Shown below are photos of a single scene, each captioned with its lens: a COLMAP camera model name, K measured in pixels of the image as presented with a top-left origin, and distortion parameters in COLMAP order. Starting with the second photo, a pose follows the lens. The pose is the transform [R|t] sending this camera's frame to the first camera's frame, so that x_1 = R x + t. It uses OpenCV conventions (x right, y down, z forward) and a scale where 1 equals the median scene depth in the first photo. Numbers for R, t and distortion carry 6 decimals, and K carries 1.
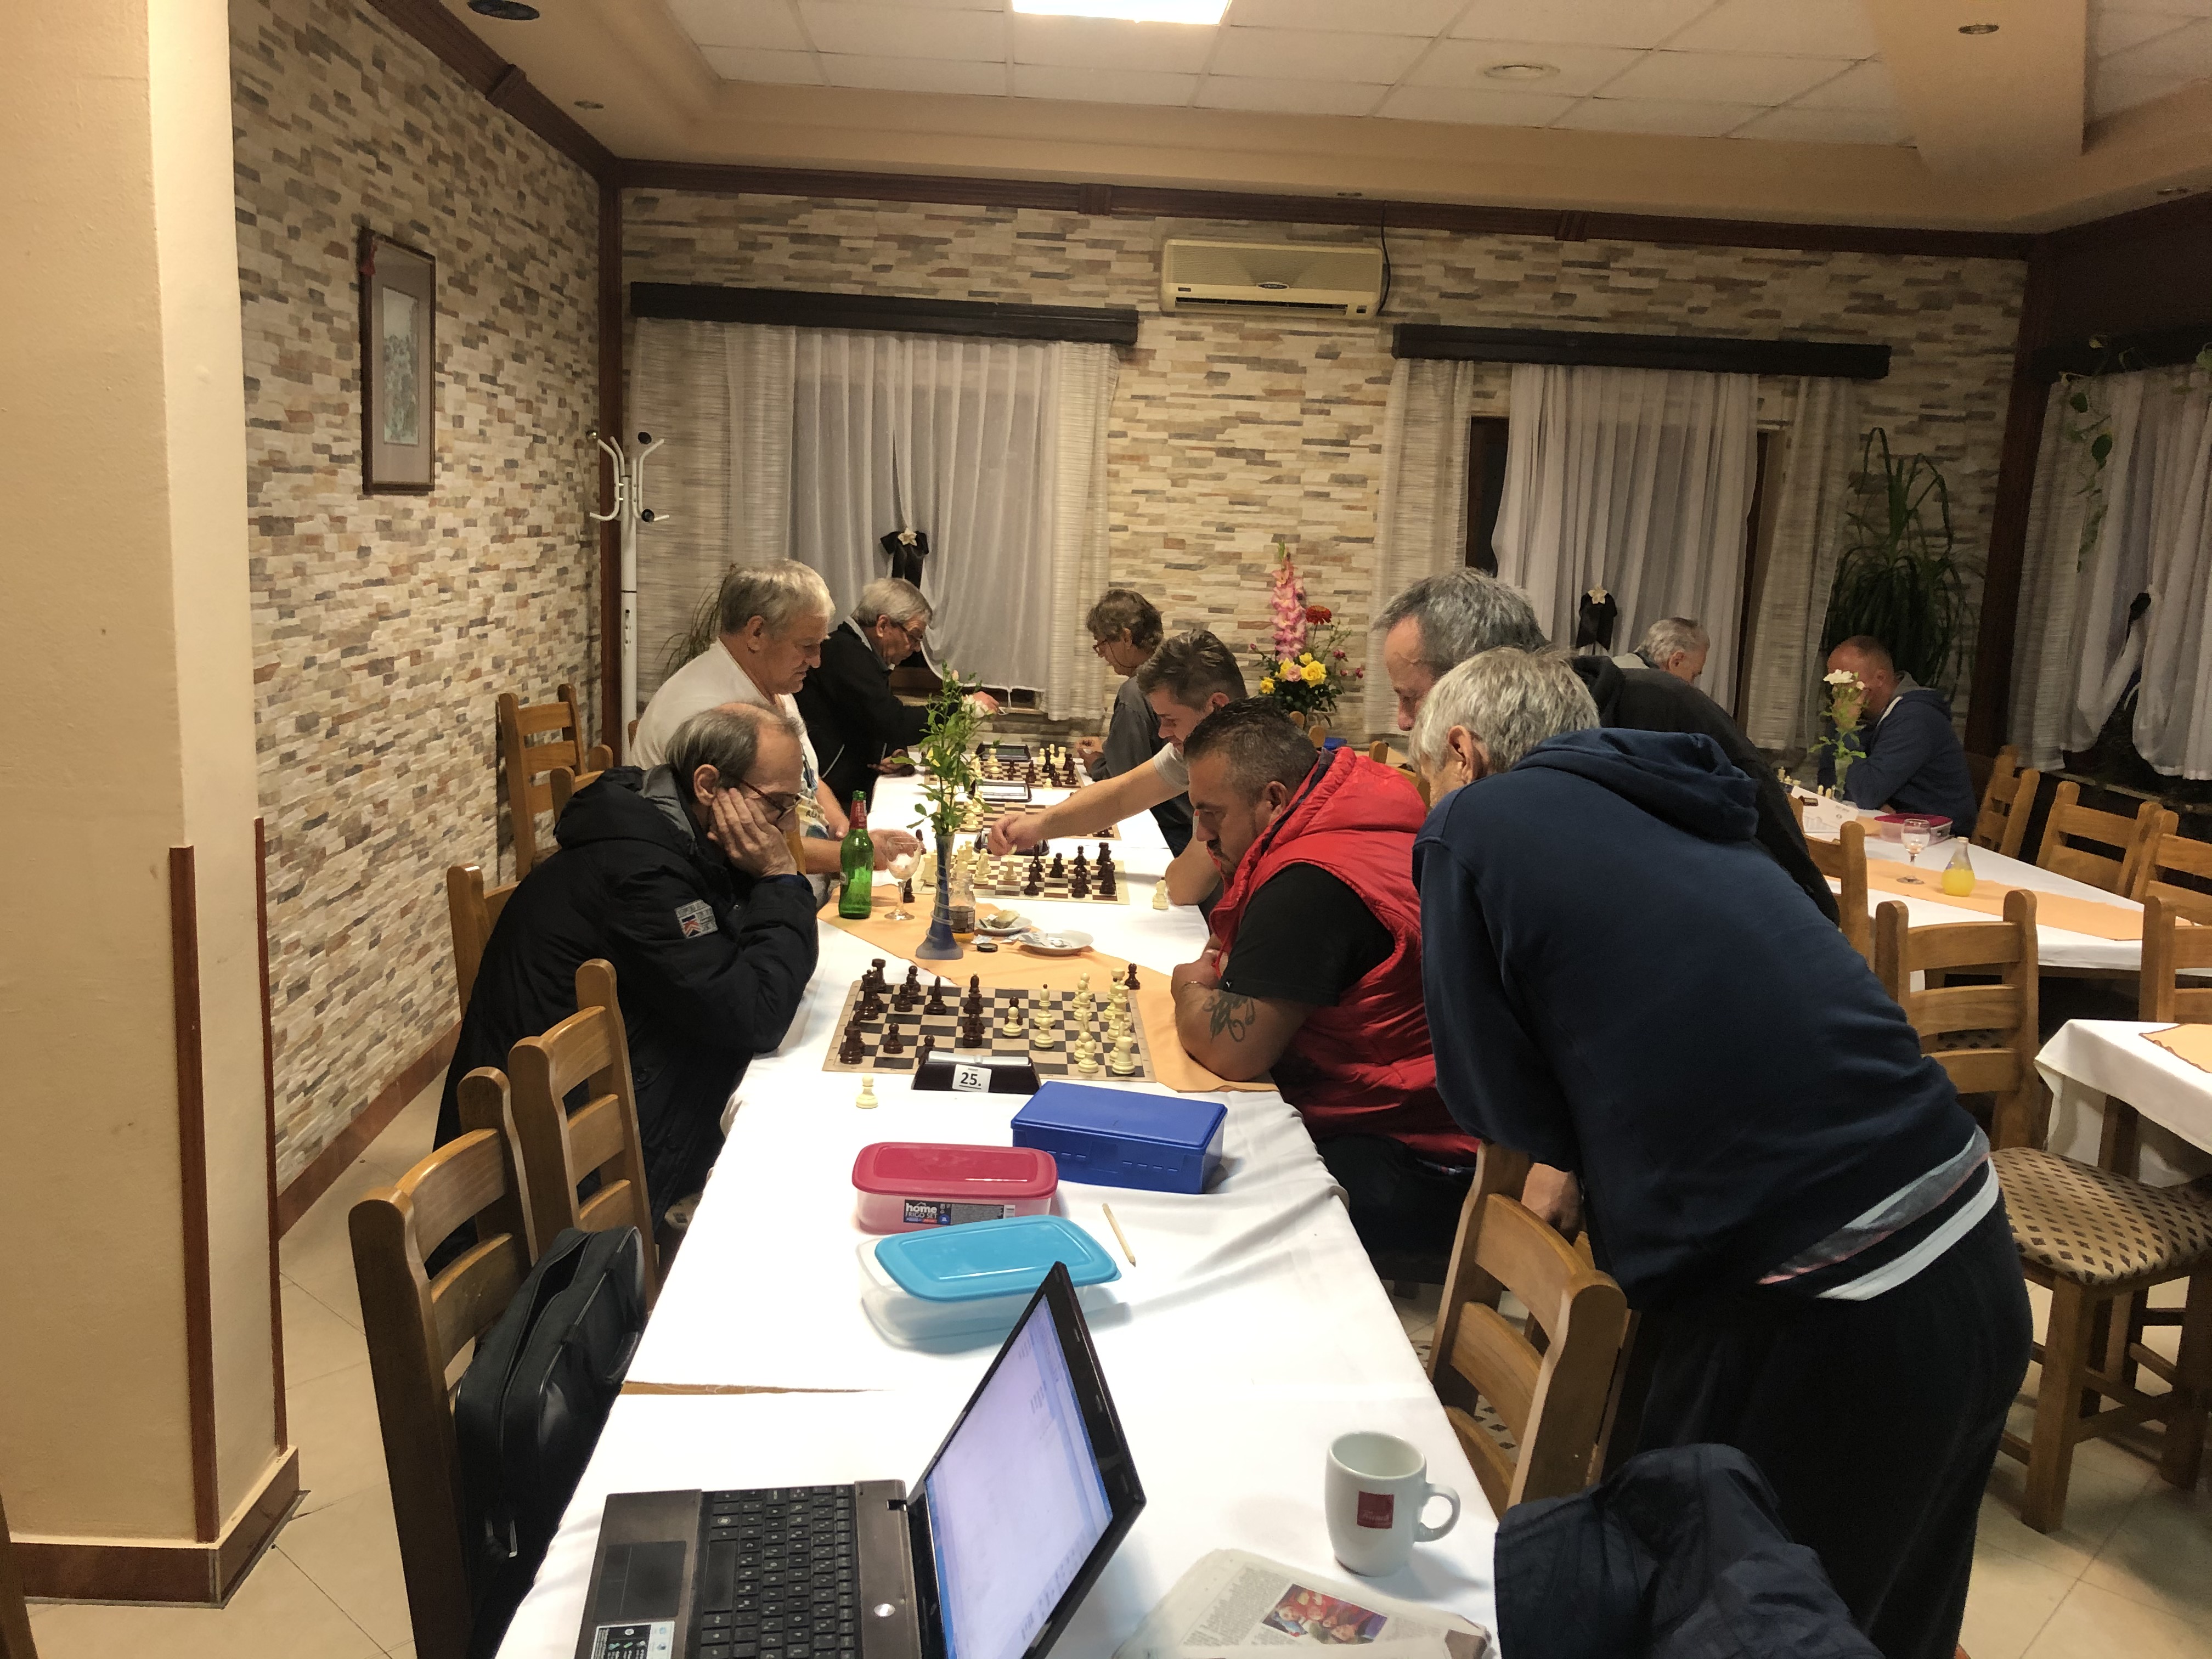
lens RADIAL K [[1800.5, 0, 1088.0], [0, 1800.5, 830.4], [0, 0, 1]] dist [0.025974, -0.020181]
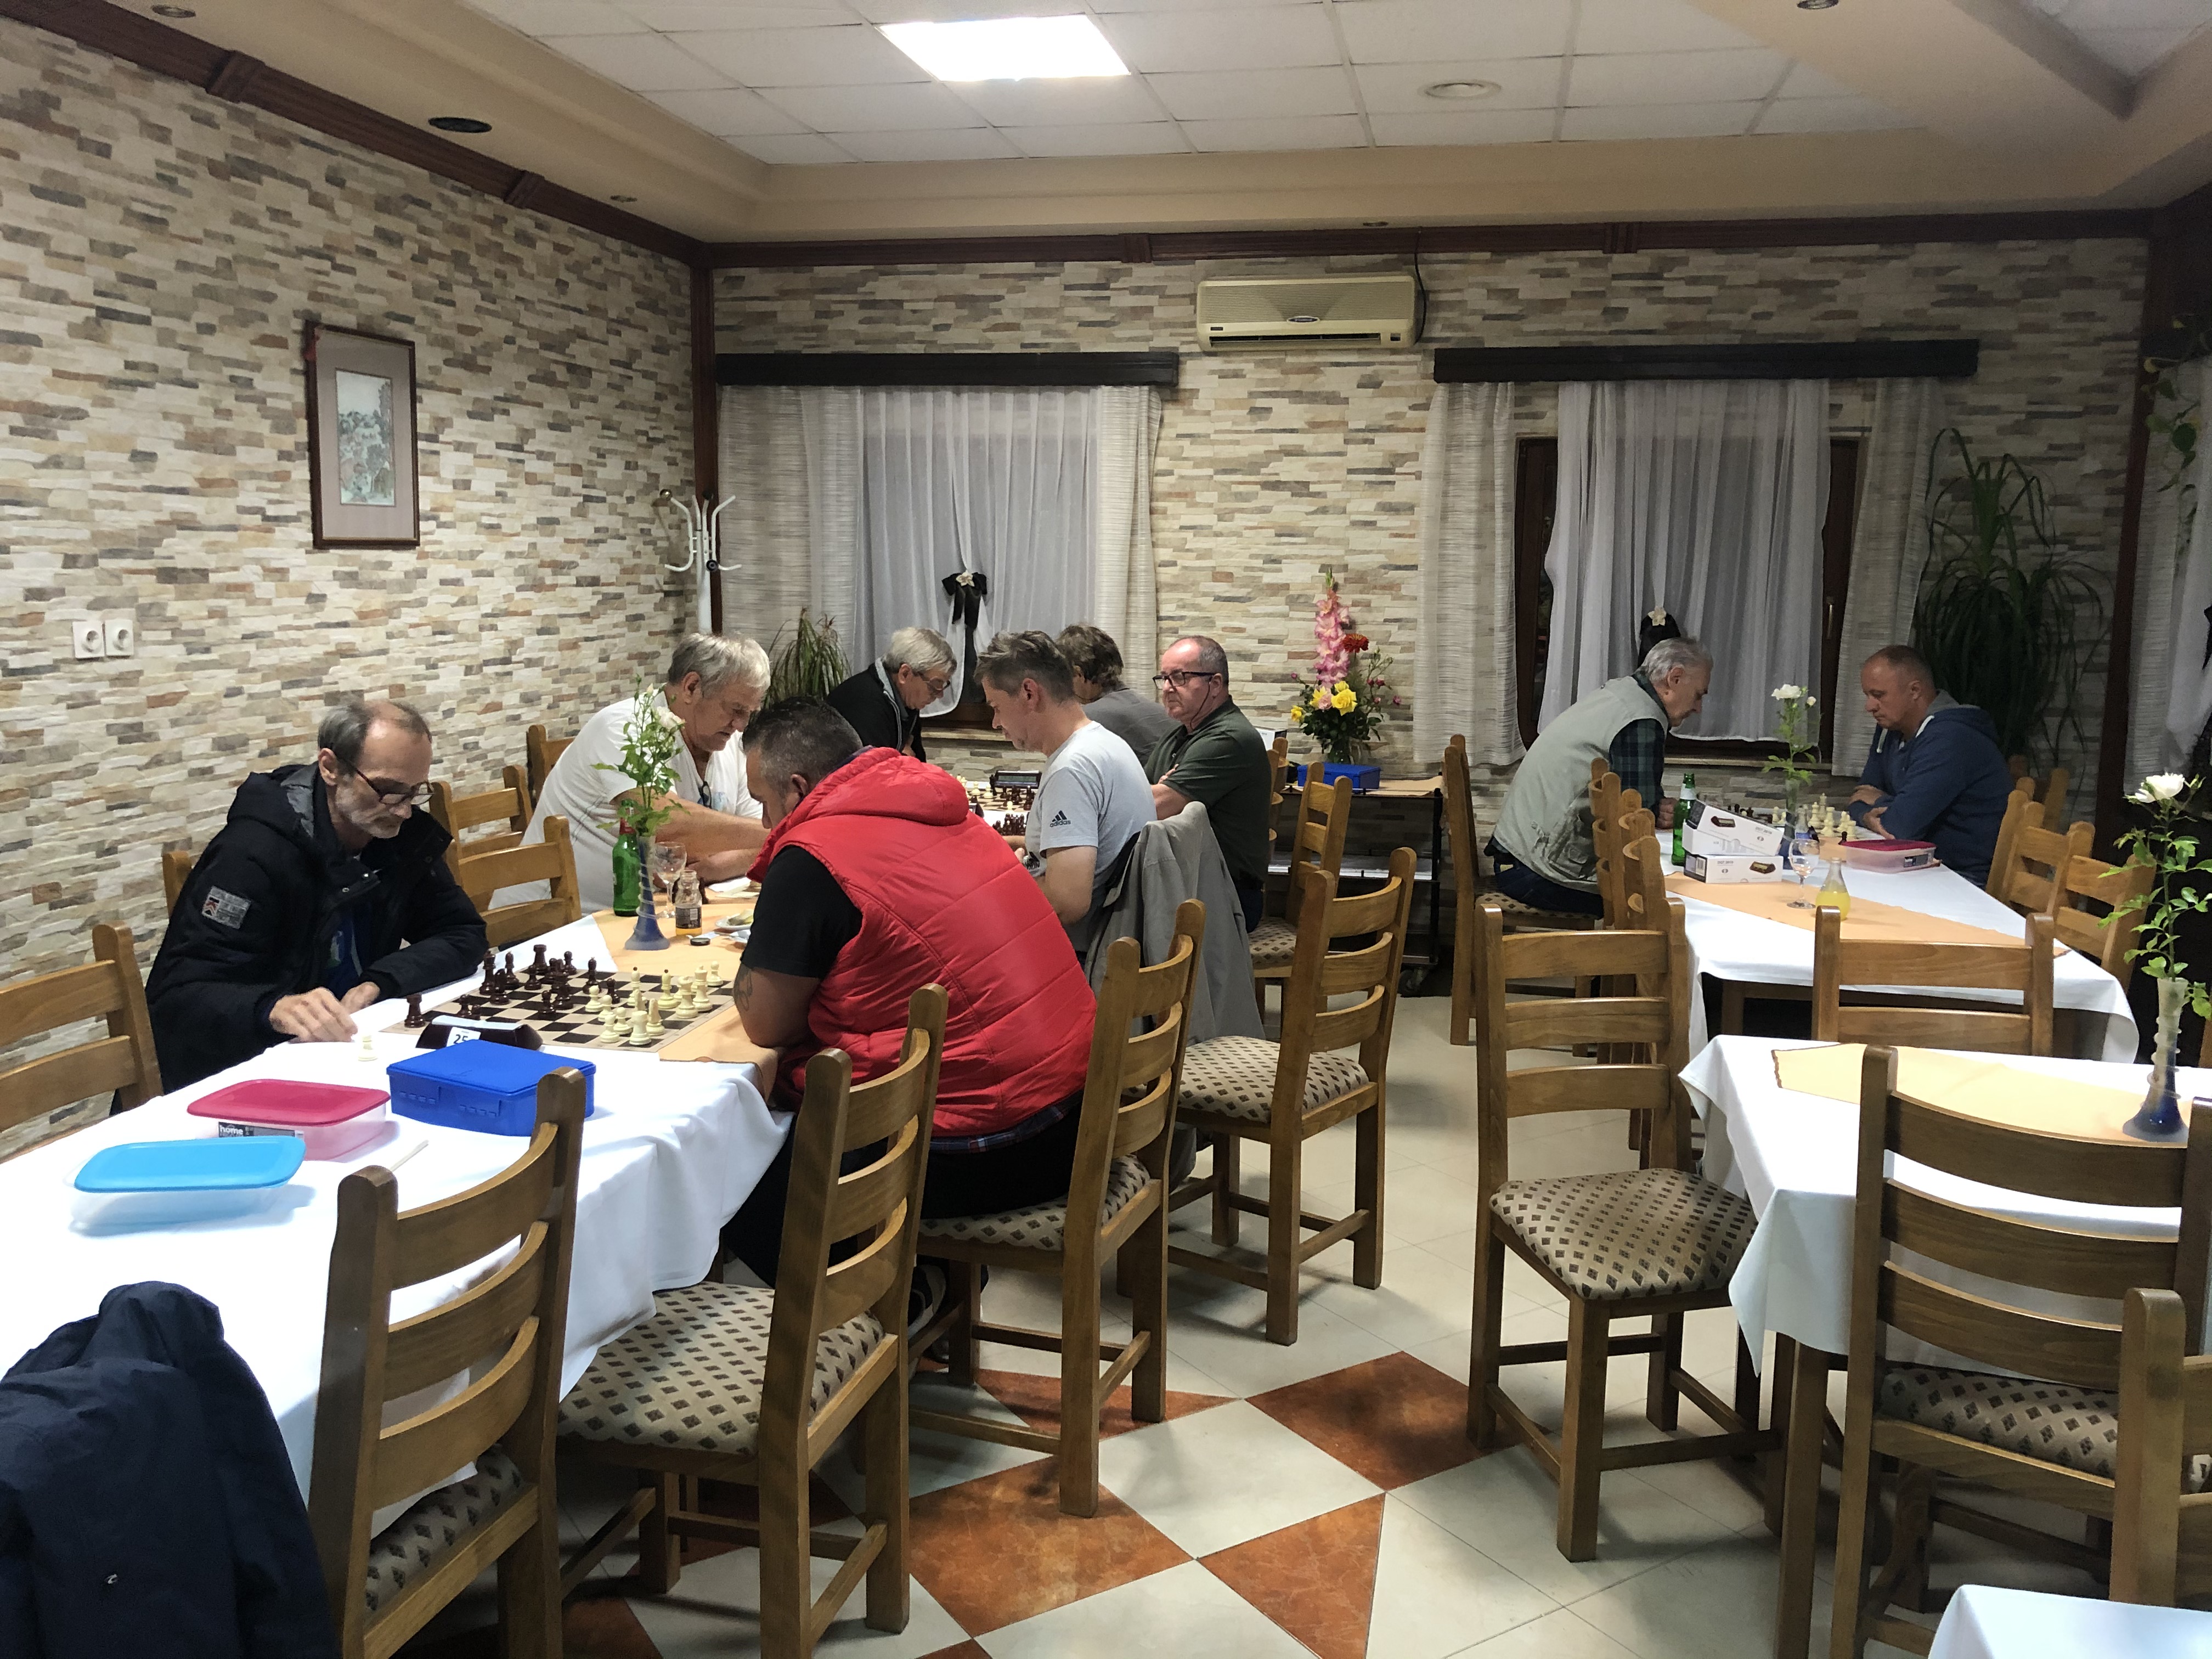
lens RADIAL K [[1800.5, 0, 1098.0], [0, 1800.5, 832.7], [0, 0, 1]] dist [0.025974, -0.020181]
pose [[0.970107, 0.003671, -0.242650, 0.232037], [-0.010711, 0.999559, -0.027702, 0.014397], [0.242441, 0.029473, 0.969718, 0.001134]]
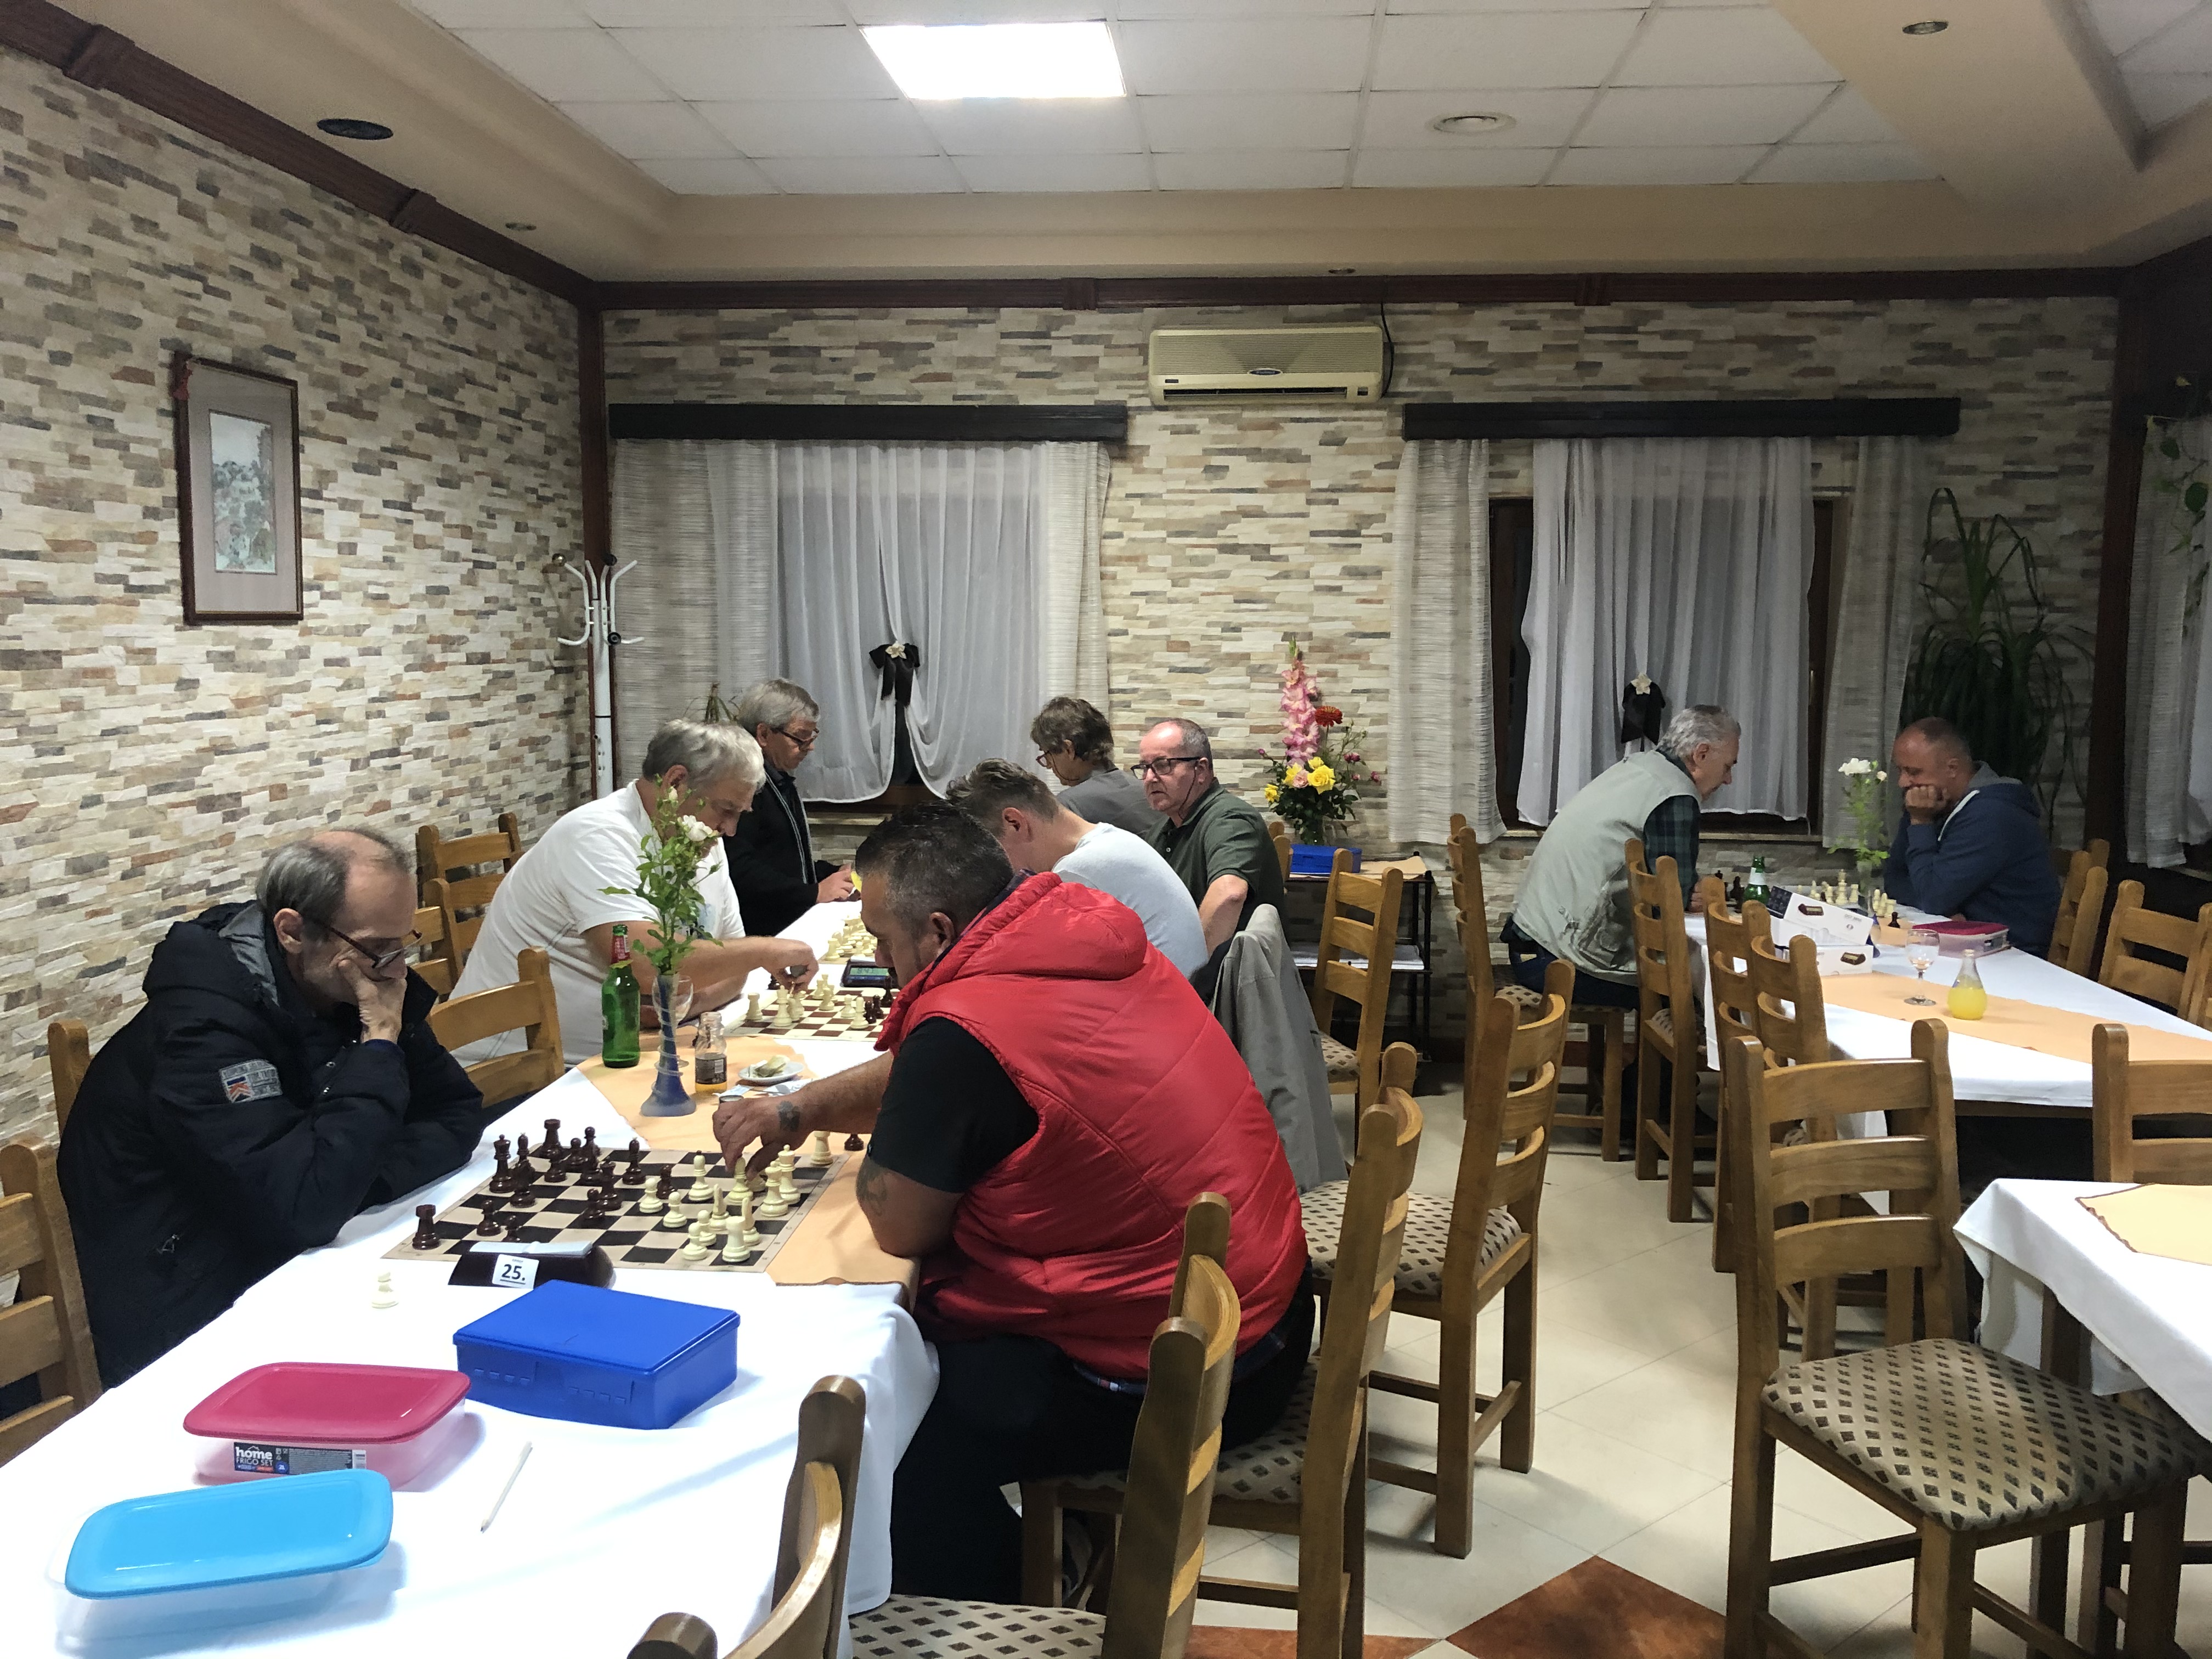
lens RADIAL K [[1800.5, 0, 1111.6], [0, 1800.5, 831.0], [0, 0, 1]] dist [0.025974, -0.020181]
pose [[0.992407, -0.026297, -0.120153, 0.126940], [0.018728, 0.997794, -0.063697, -0.003639], [0.121563, 0.060964, 0.990710, 0.069796]]
